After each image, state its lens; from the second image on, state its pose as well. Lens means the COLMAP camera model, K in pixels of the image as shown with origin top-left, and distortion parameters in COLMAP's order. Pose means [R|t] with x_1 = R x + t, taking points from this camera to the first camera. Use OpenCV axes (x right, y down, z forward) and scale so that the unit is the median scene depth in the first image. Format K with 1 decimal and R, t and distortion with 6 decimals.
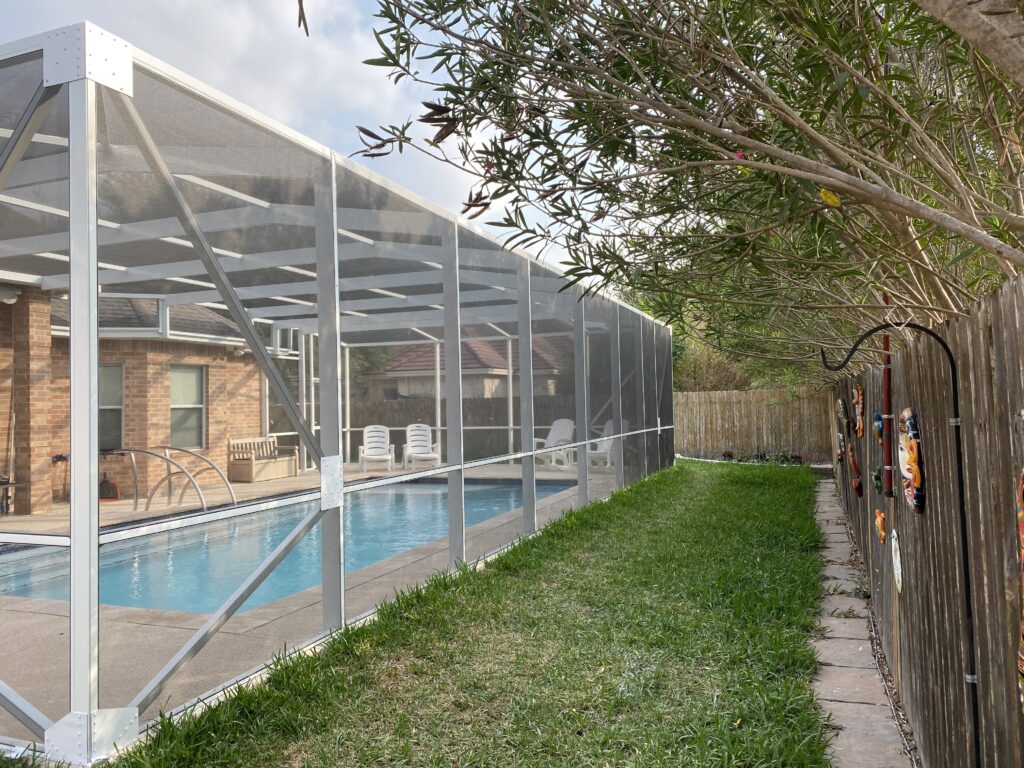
lens RADIAL K [[784.8, 0, 508.5], [0, 784.8, 376.3], [0, 0, 1]] dist [0.058924, -0.042204]
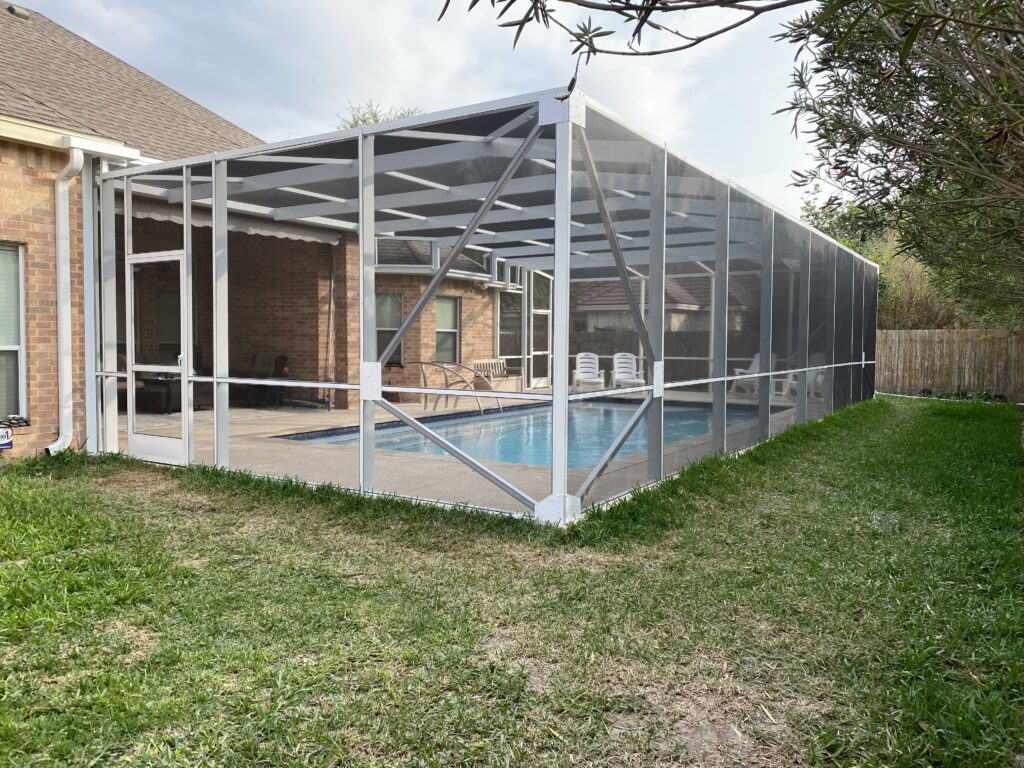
lens RADIAL K [[784.8, 0, 512.1], [0, 784.8, 381.8], [0, 0, 1]] dist [0.058924, -0.042204]
pose [[0.980868, 0.039154, -0.190695, -0.071853], [-0.021950, 0.995563, 0.091506, 0.003768], [0.193432, -0.085570, 0.977375, -0.155357]]
